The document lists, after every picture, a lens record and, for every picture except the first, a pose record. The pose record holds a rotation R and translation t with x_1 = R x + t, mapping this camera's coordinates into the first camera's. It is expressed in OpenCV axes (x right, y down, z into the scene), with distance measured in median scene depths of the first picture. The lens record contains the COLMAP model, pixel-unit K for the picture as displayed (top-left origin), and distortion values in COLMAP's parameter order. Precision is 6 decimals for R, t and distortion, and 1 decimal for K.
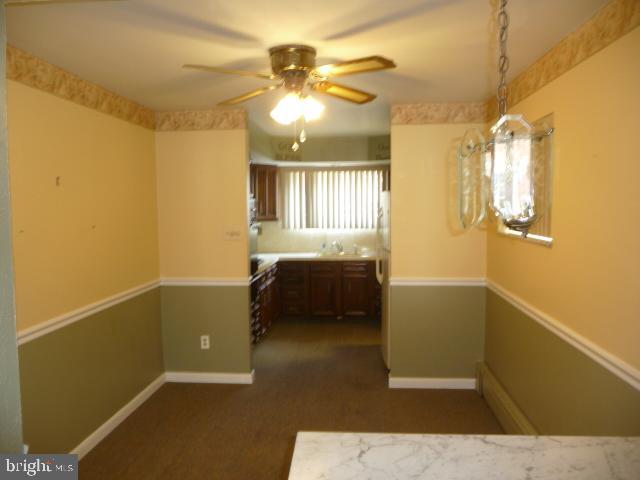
lens RADIAL K [[518.1, 0, 320.0], [0, 518.1, 240.0], [0, 0, 1]] dist [-0.001932, 0.008240]
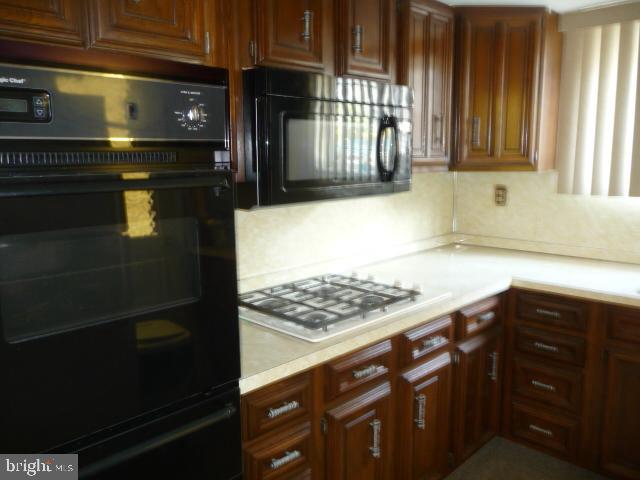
lens RADIAL K [[534.6, 0, 320.0], [0, 534.6, 240.0], [0, 0, 1]] dist [-0.034111, 0.013792]
pose [[0.774939, 0.108807, -0.622600, 0.056031], [-0.049633, 0.992504, 0.111675, -0.035735], [0.630084, -0.055640, 0.774531, 0.937814]]
